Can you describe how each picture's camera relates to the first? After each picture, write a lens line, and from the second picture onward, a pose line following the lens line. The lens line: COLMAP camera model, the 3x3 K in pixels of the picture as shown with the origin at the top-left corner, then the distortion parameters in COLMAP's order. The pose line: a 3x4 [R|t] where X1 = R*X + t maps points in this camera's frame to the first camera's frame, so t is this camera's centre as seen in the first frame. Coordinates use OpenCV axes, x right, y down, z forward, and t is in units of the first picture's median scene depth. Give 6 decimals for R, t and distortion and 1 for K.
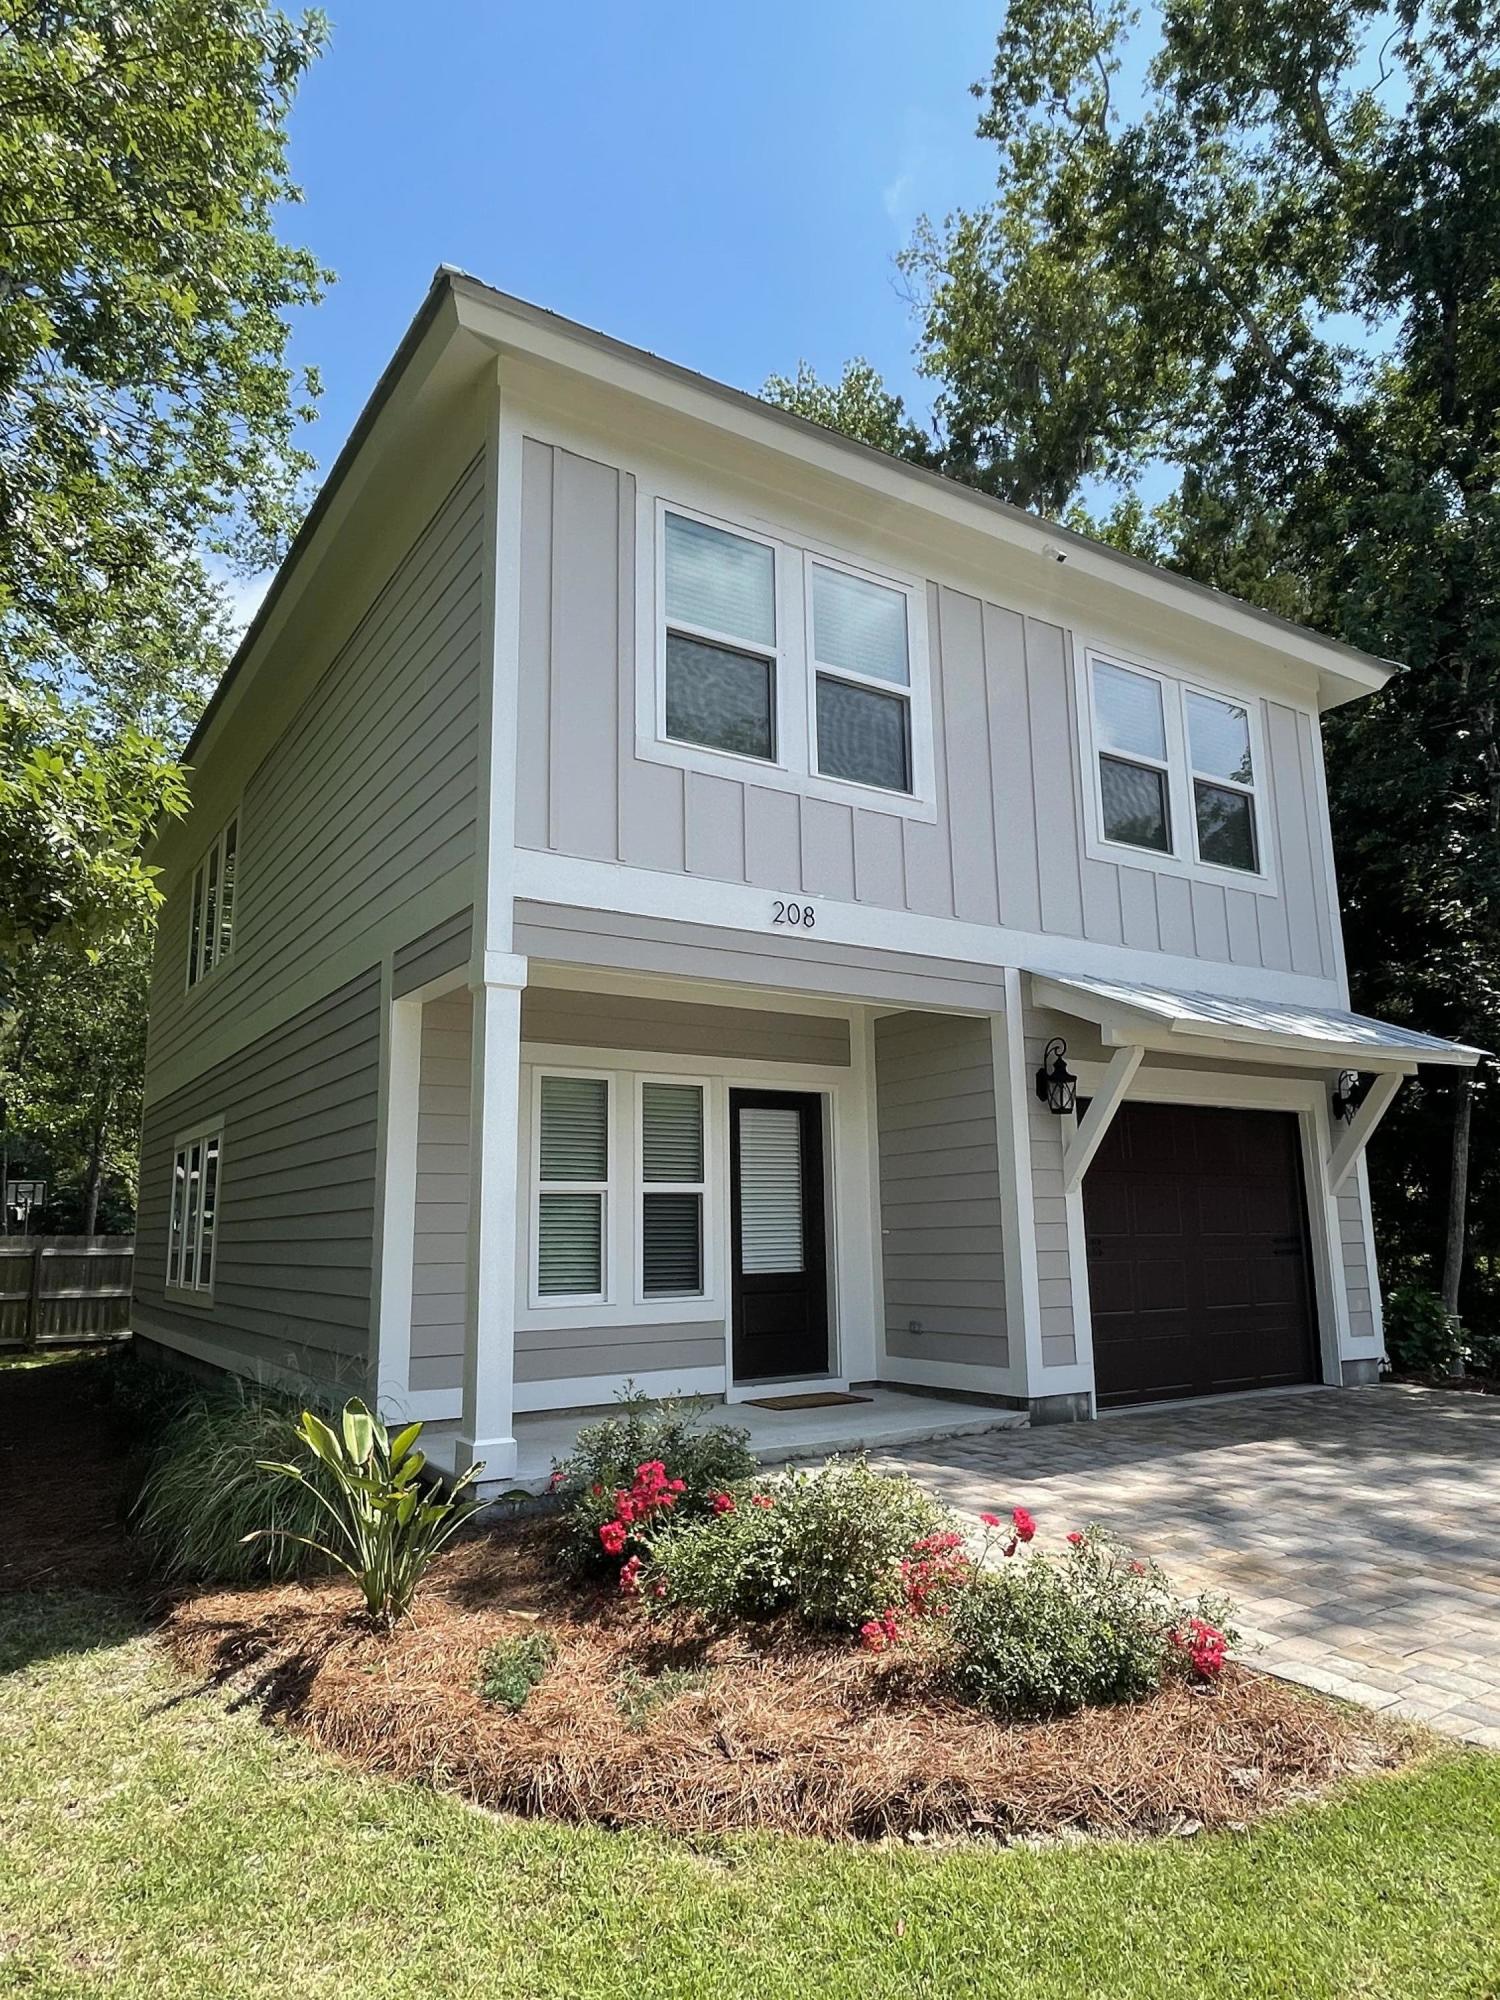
lens RADIAL K [[1255.0, 0, 736.9], [0, 1255.0, 1002.8], [0, 0, 1]] dist [-0.007765, -0.000329]
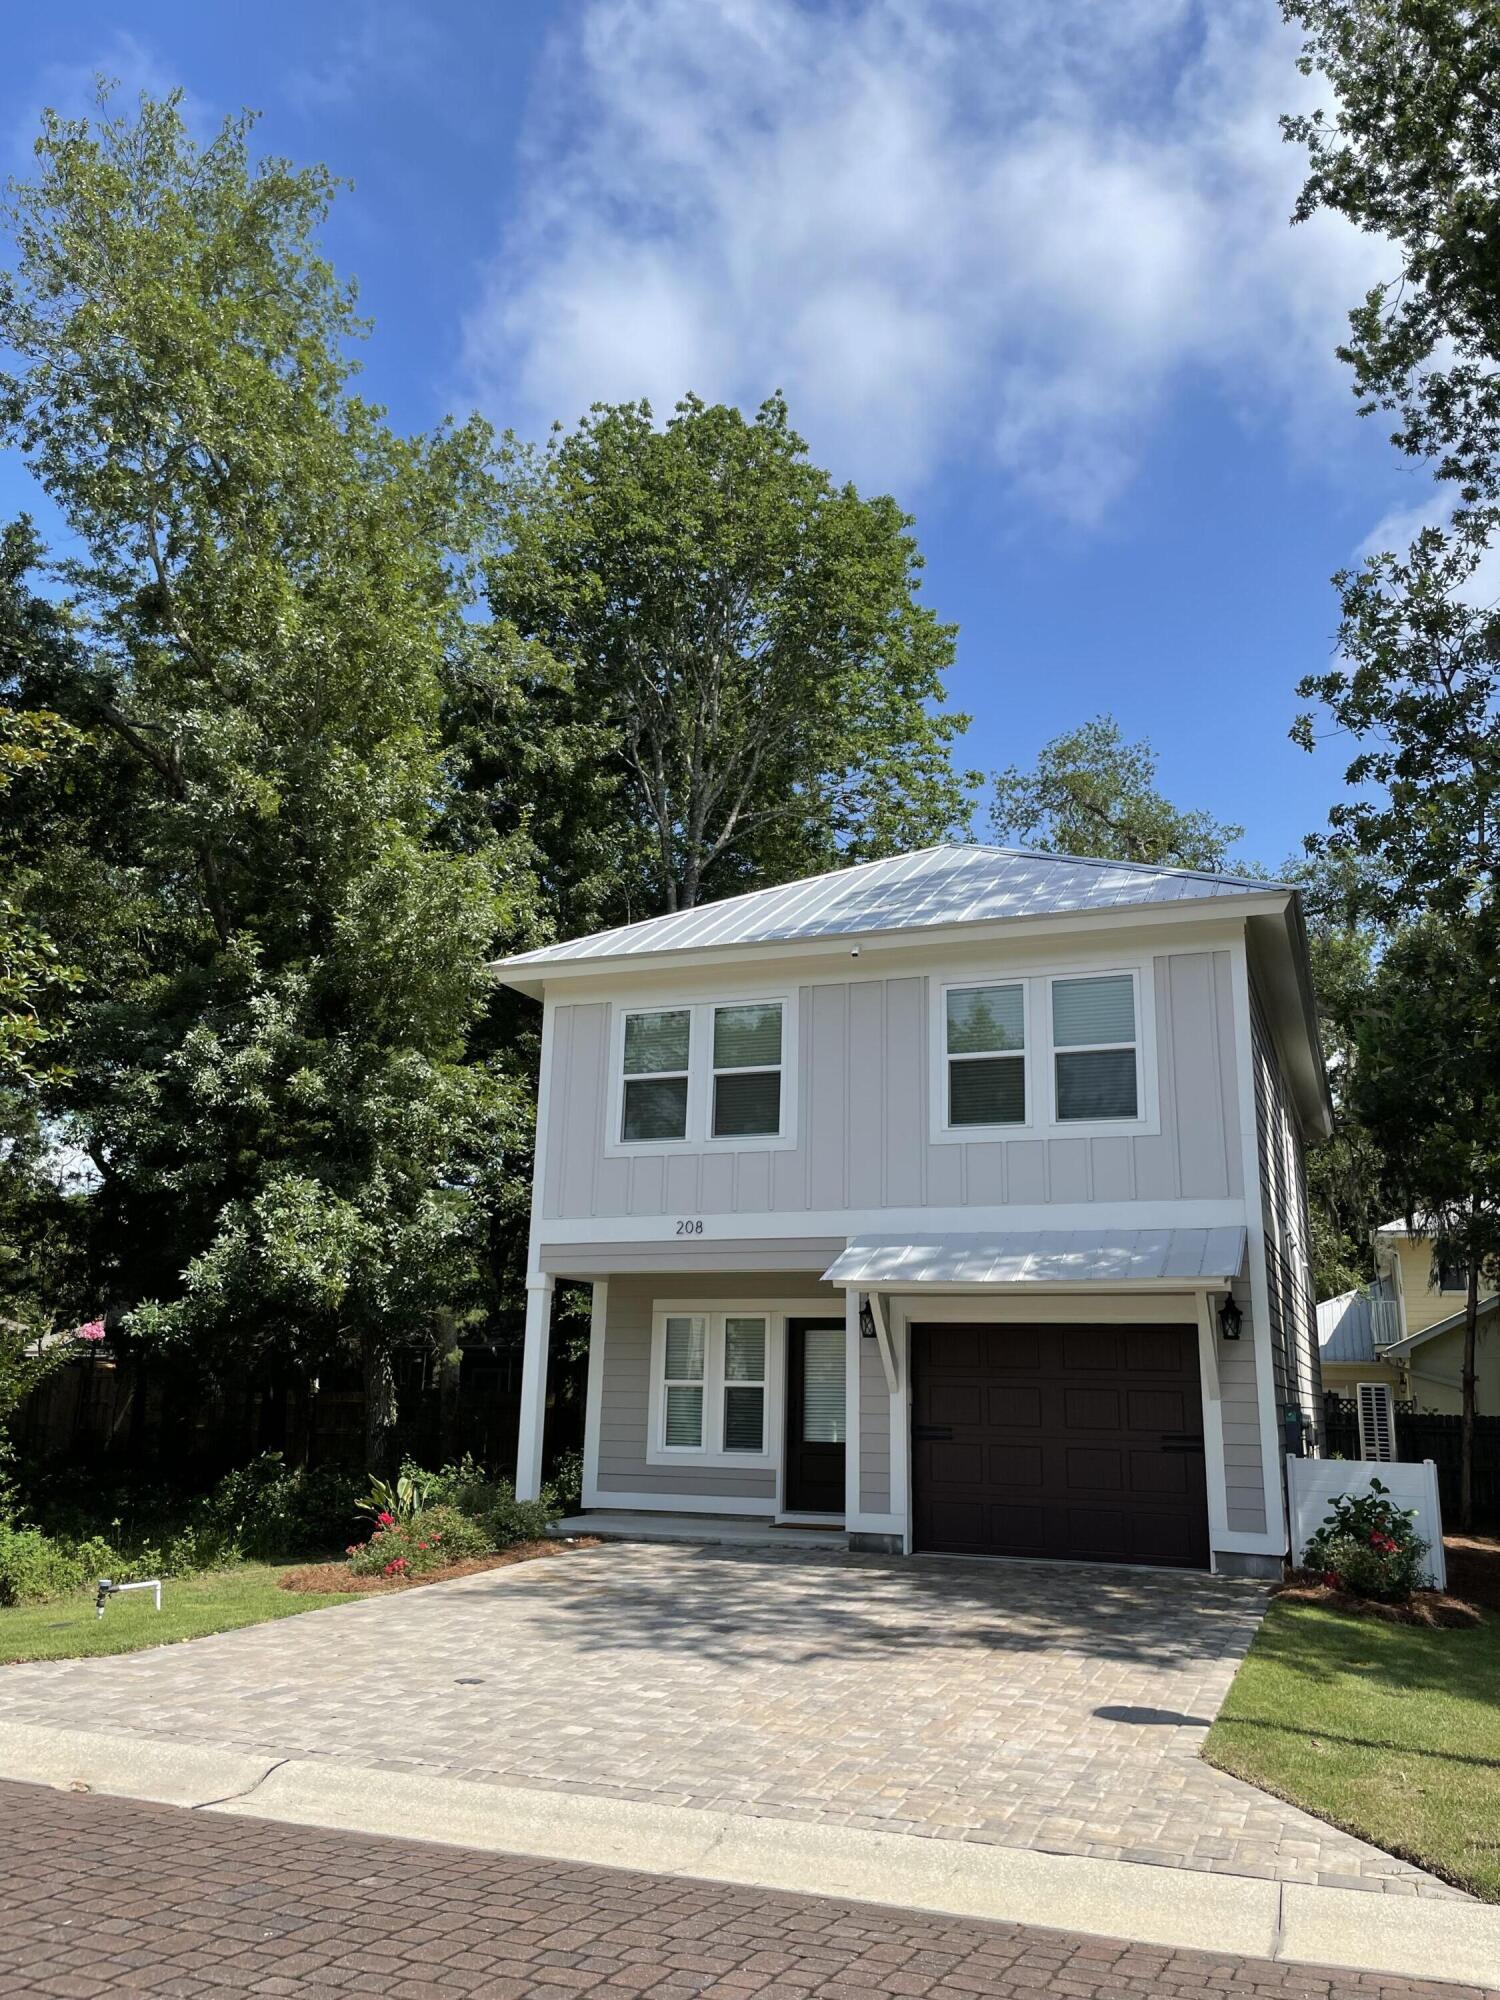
lens RADIAL K [[1545.0, 0, 758.1], [0, 1545.0, 1003.0], [0, 0, 1]] dist [0.051426, -0.046381]
pose [[0.579612, -0.177478, -0.795331, 1.700024], [0.124821, 0.983813, -0.128572, -0.080883], [0.805276, -0.024752, 0.592383, -0.171800]]
